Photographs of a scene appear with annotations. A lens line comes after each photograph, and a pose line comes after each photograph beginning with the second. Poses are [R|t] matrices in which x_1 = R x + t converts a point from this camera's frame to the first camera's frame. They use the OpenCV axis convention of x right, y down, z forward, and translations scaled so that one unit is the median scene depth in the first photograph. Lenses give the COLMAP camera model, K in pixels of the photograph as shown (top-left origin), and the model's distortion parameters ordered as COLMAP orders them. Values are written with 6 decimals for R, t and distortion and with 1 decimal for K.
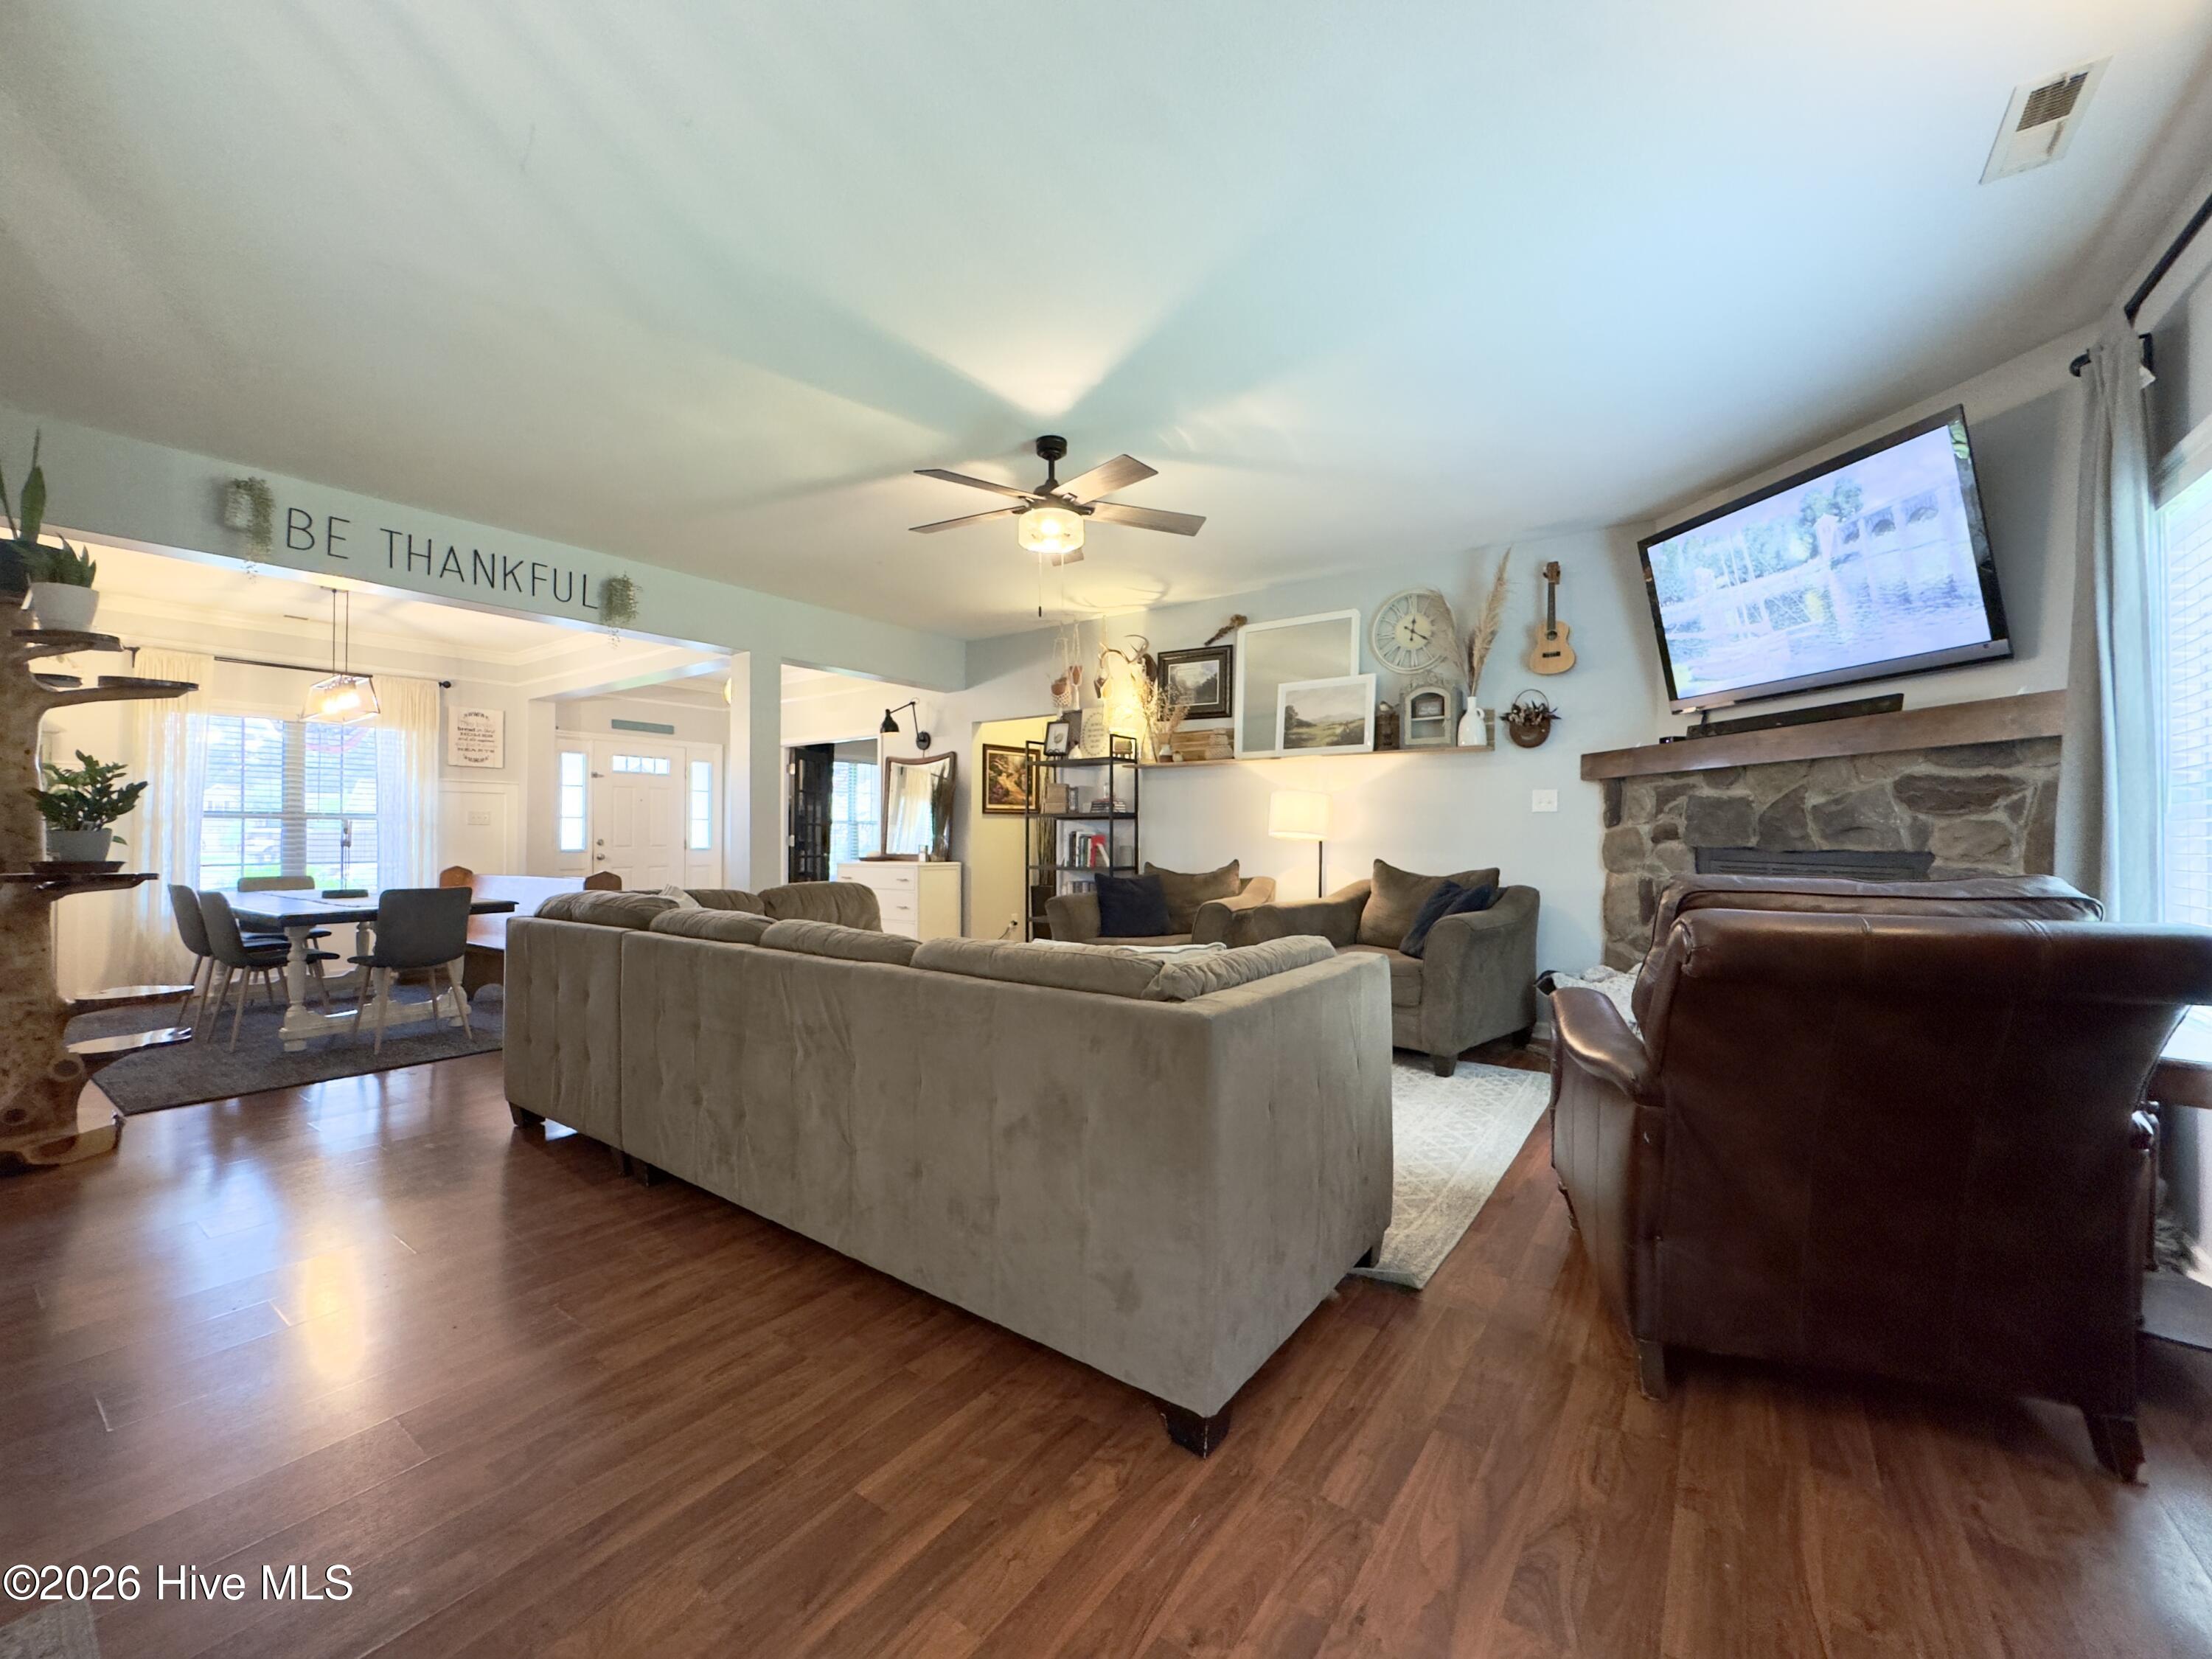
lens RADIAL K [[885.2, 0, 1104.5], [0, 885.2, 825.6], [0, 0, 1]] dist [-0.002472, -0.000014]
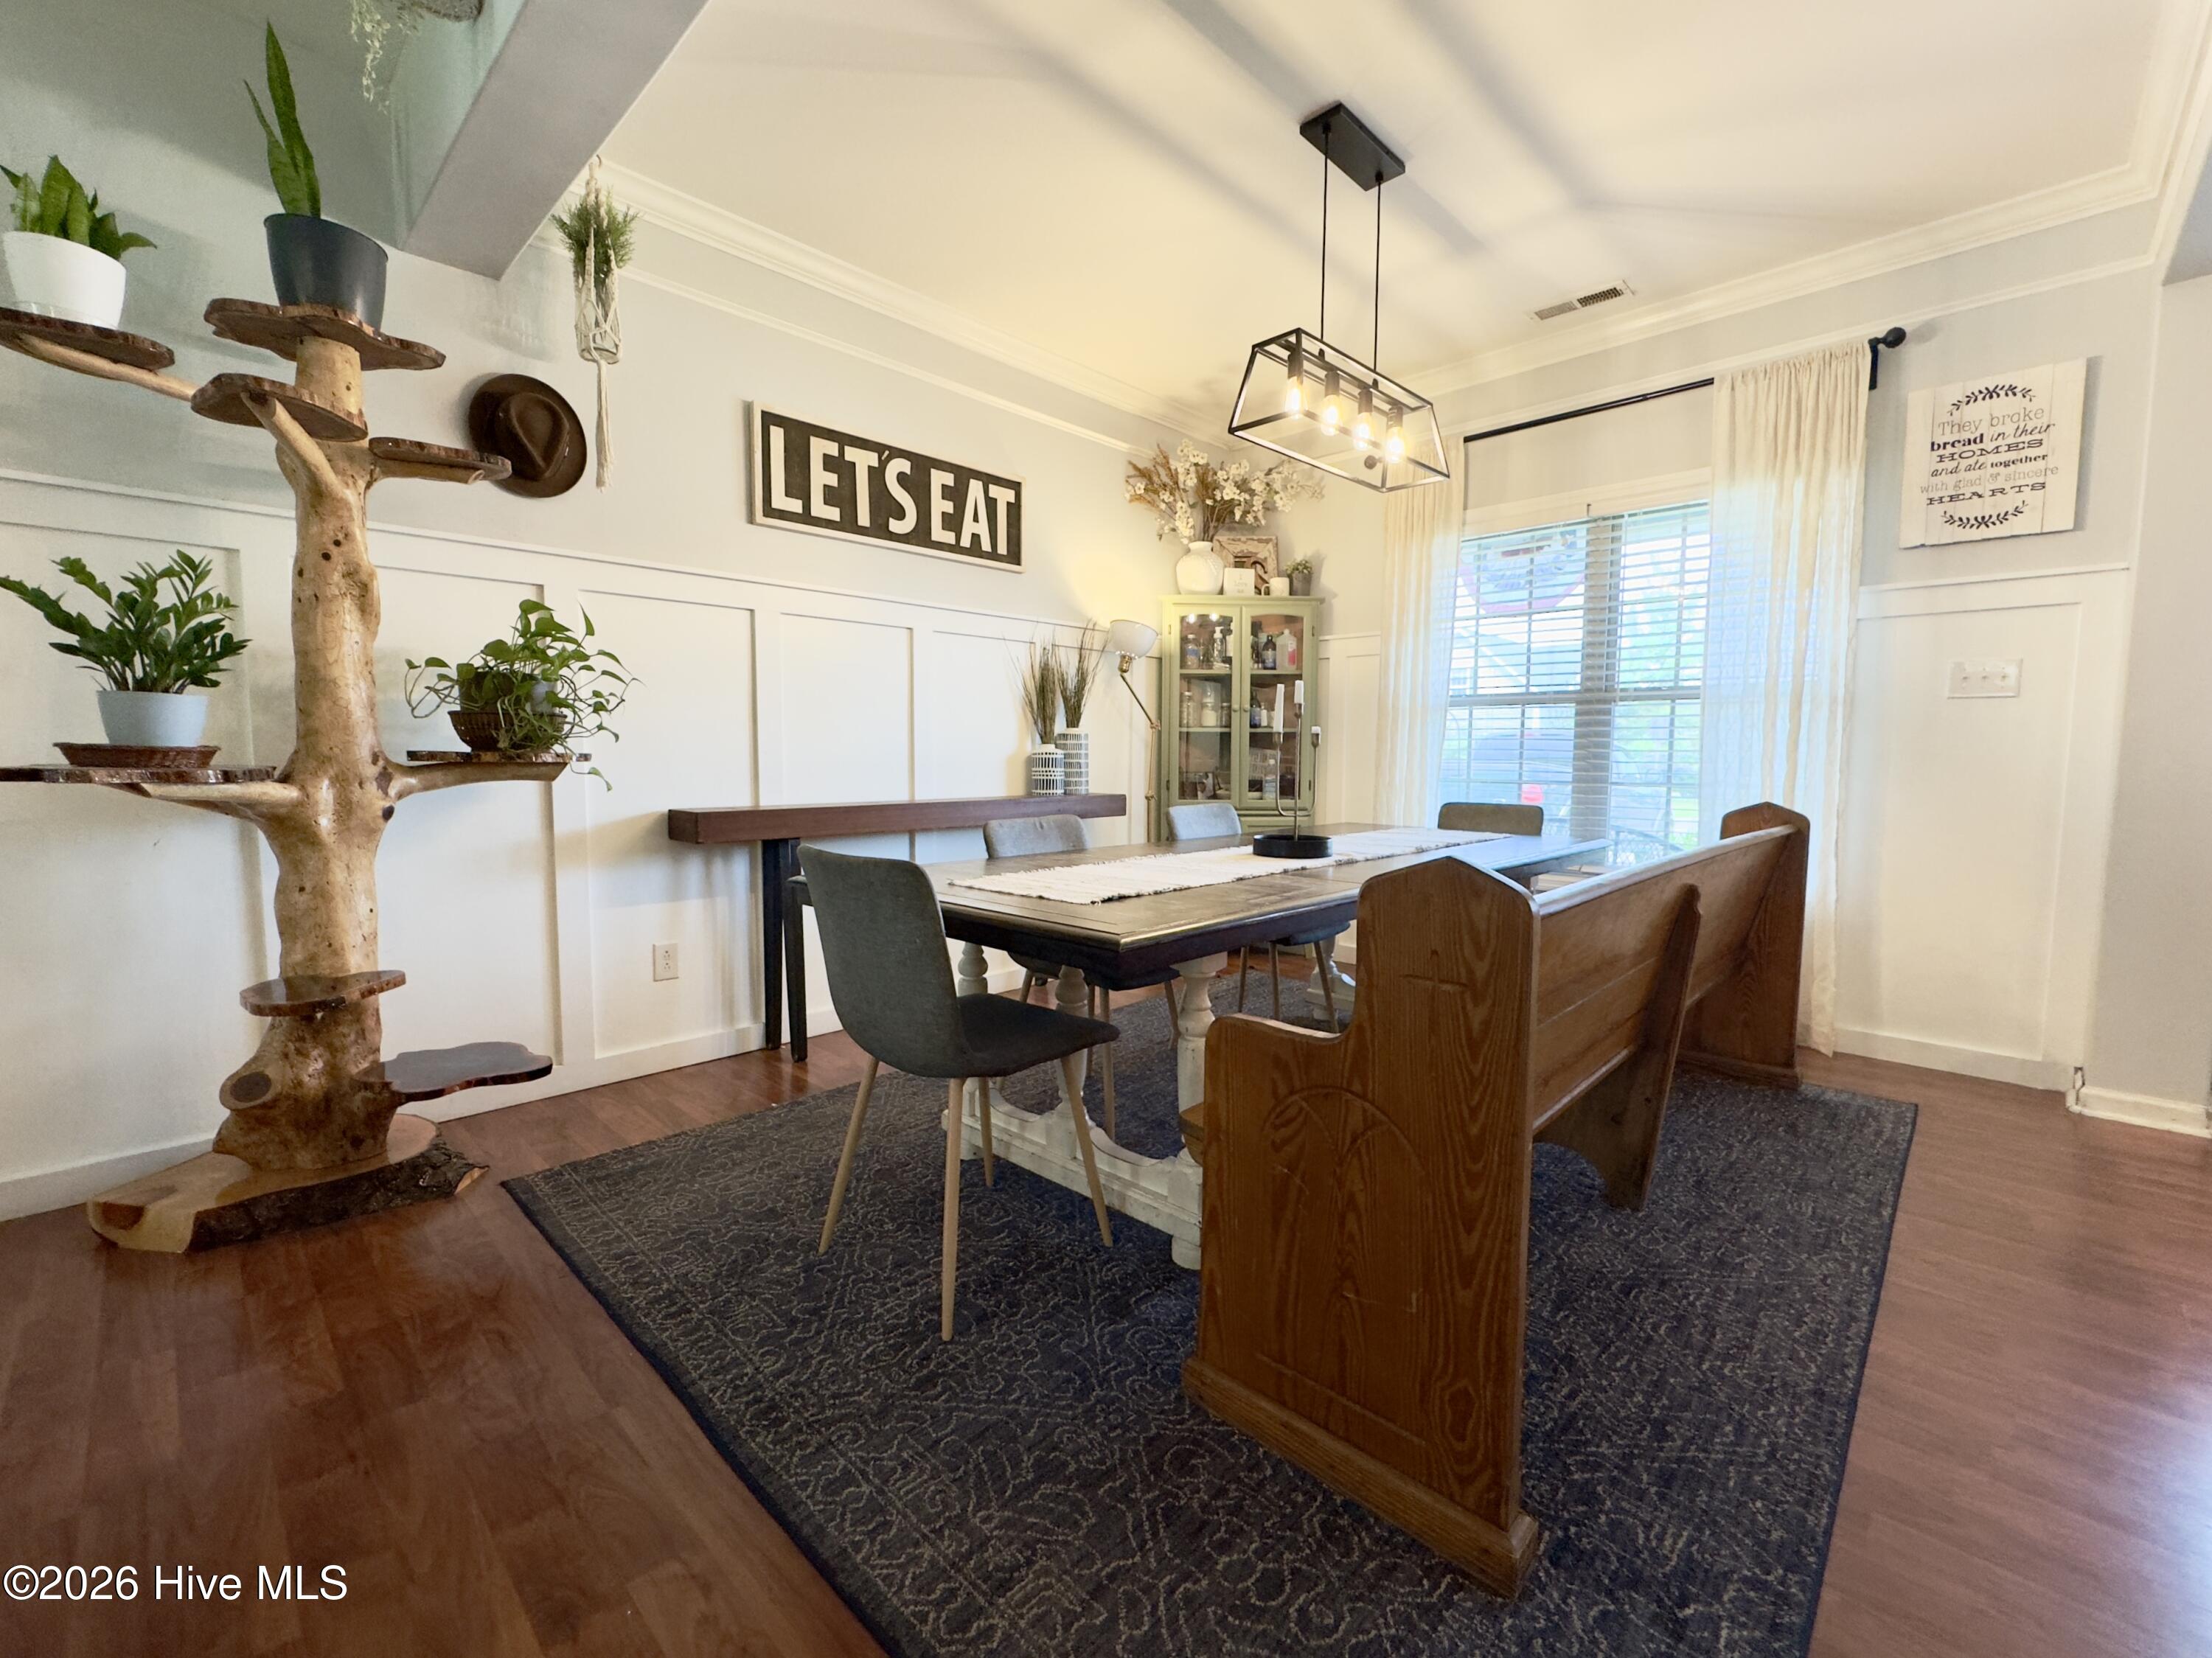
lens RADIAL K [[924.2, 0, 1105.8], [0, 924.2, 823.6], [0, 0, 1]] dist [-0.002500, -0.000180]
pose [[-0.146045, 0.073611, -0.986536, -0.394184], [0.006263, 0.997277, 0.073485, 0.031117], [0.989258, 0.004553, -0.146108, 1.019494]]
